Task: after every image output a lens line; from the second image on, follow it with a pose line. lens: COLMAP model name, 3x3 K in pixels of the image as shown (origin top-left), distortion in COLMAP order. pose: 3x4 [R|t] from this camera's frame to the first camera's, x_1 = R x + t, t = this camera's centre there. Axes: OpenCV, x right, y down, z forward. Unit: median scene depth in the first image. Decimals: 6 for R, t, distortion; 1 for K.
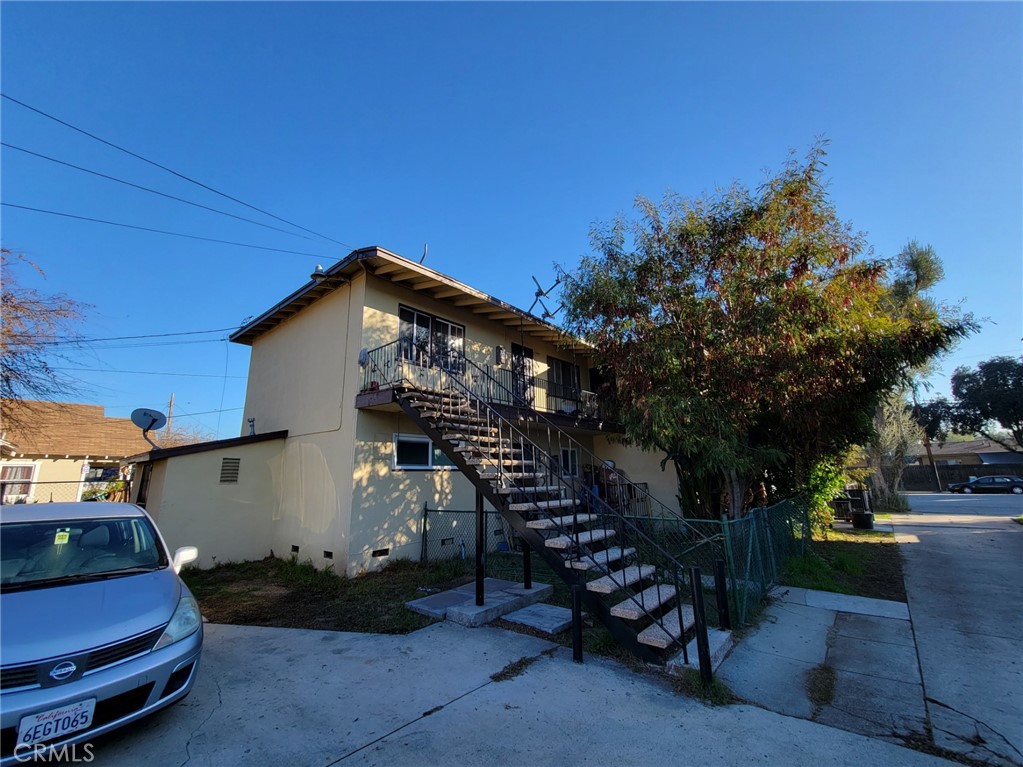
lens RADIAL K [[421.1, 0, 513.0], [0, 421.1, 378.8], [0, 0, 1]] dist [-0.001314, -0.000492]
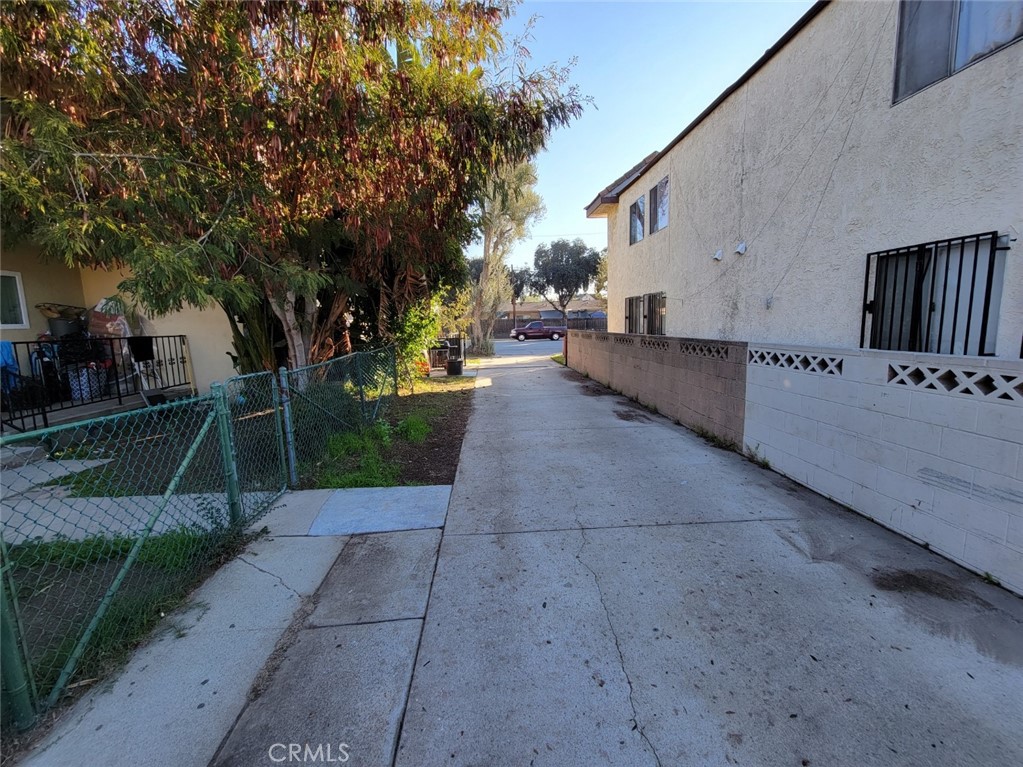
lens RADIAL K [[421.1, 0, 513.0], [0, 421.1, 378.8], [0, 0, 1]] dist [-0.001314, -0.000492]
pose [[0.718918, -0.089199, 0.689348, 0.244180], [-0.147902, 0.949392, 0.277094, 0.064115], [-0.679177, -0.301163, 0.669342, 0.229305]]
